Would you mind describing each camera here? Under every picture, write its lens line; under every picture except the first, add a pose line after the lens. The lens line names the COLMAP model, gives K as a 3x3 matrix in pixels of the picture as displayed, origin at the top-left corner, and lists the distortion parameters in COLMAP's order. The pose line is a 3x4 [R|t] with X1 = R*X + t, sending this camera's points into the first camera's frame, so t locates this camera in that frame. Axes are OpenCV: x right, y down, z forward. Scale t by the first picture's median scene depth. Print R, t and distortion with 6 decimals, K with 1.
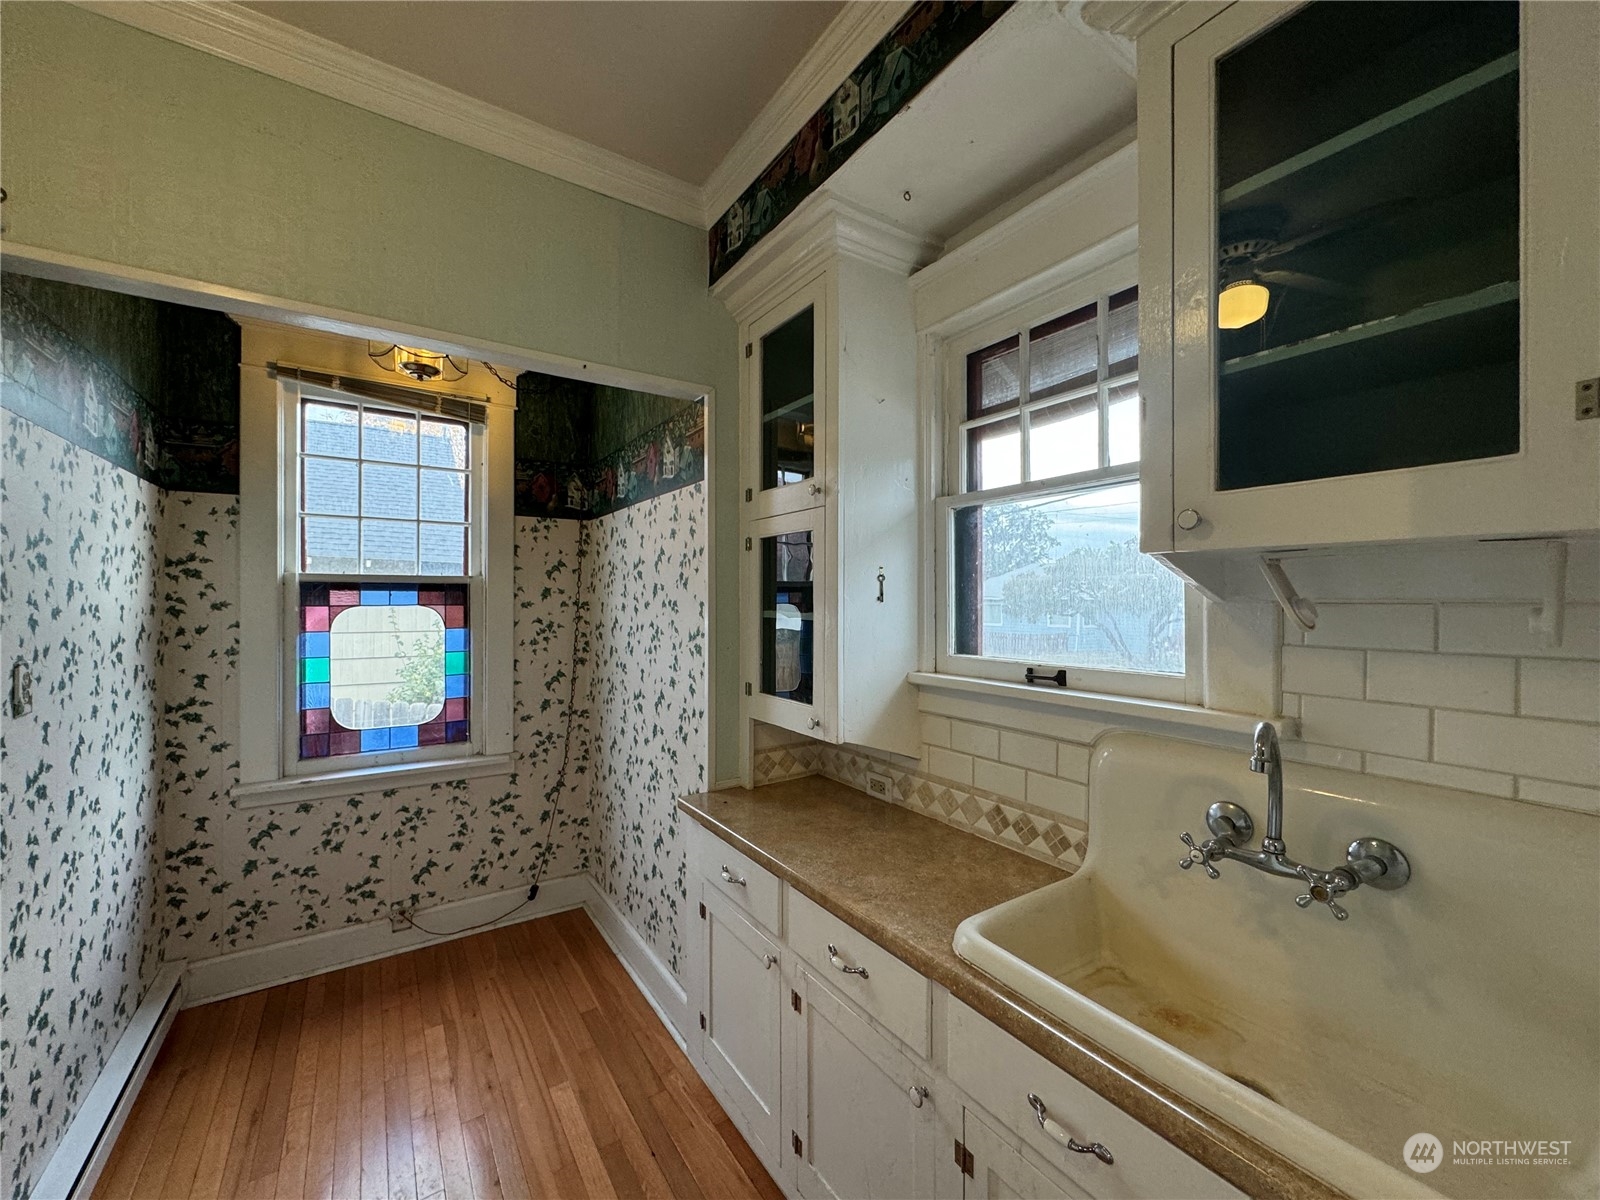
lens RADIAL K [[637.8, 0, 794.9], [0, 637.8, 598.9], [0, 0, 1]] dist [-0.002592, 0.000388]
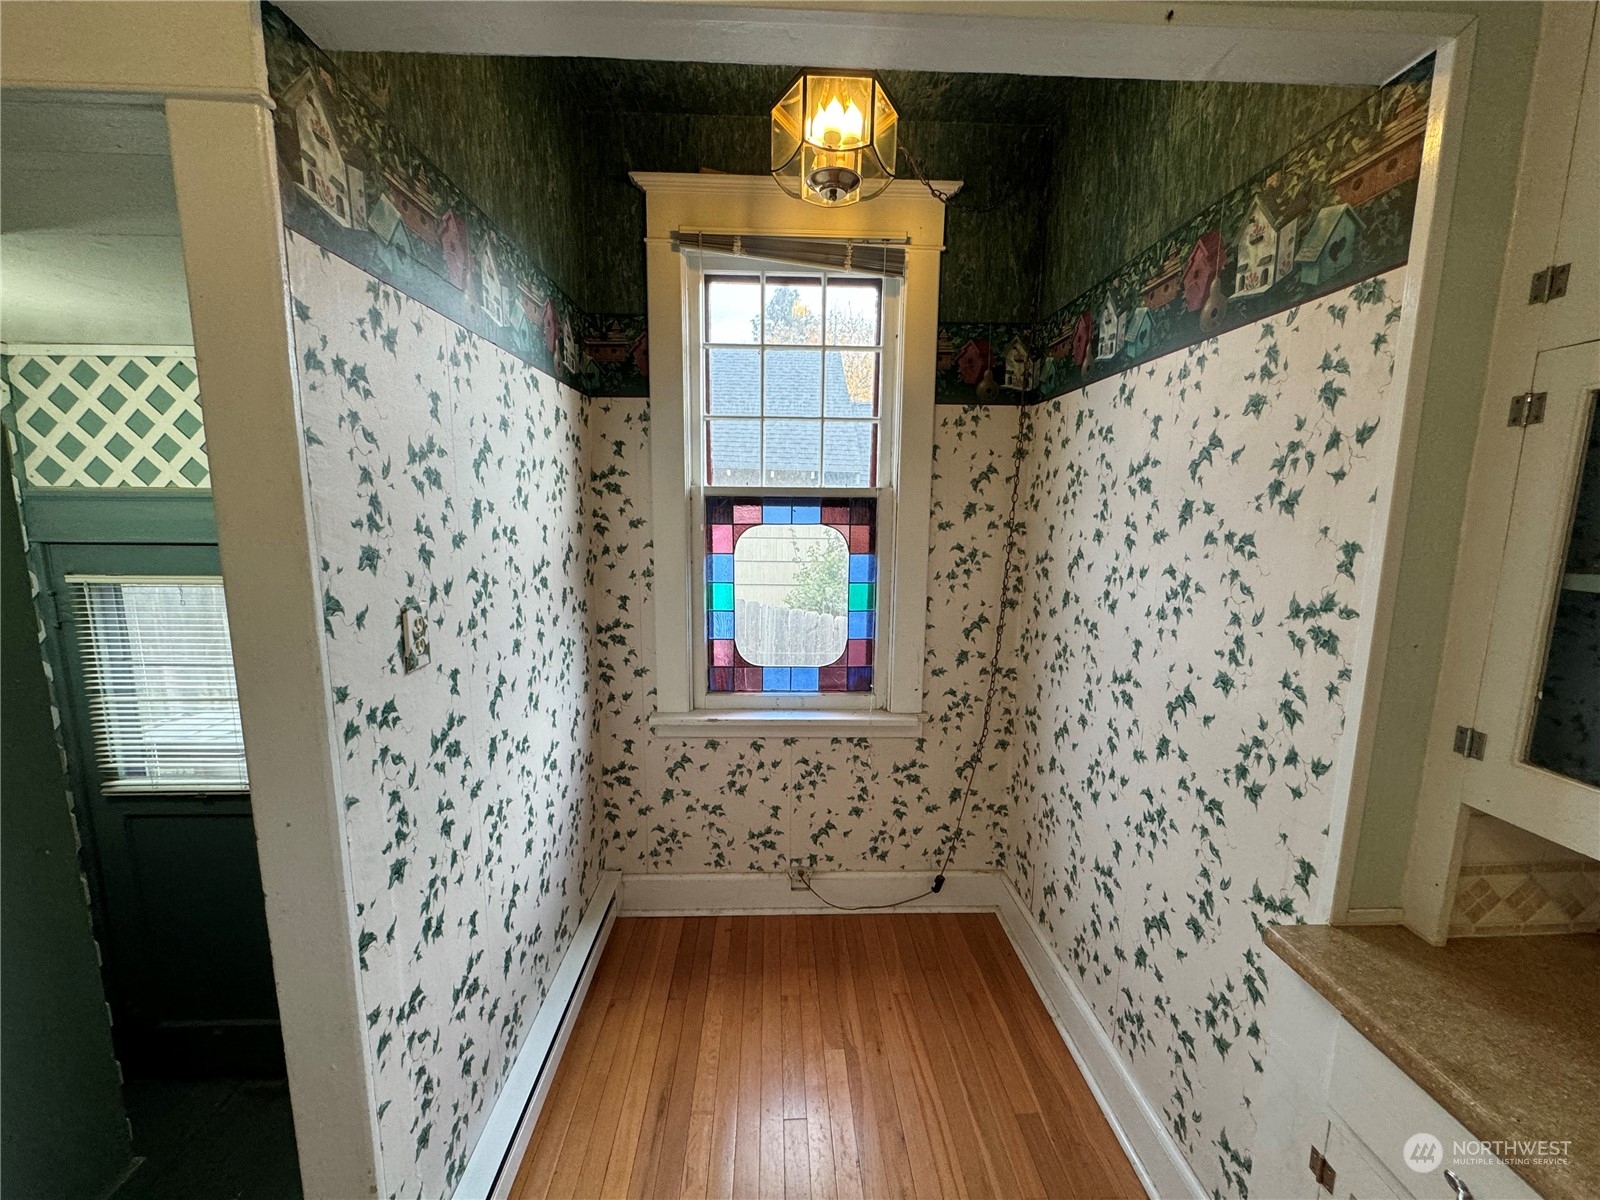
lens RADIAL K [[637.8, 0, 794.8], [0, 637.8, 605.4], [0, 0, 1]] dist [-0.002592, 0.000388]
pose [[0.849719, 0.089123, -0.519648, -0.220589], [-0.008193, 0.987723, 0.156003, -0.017957], [0.527172, -0.128301, 0.840017, 0.335298]]
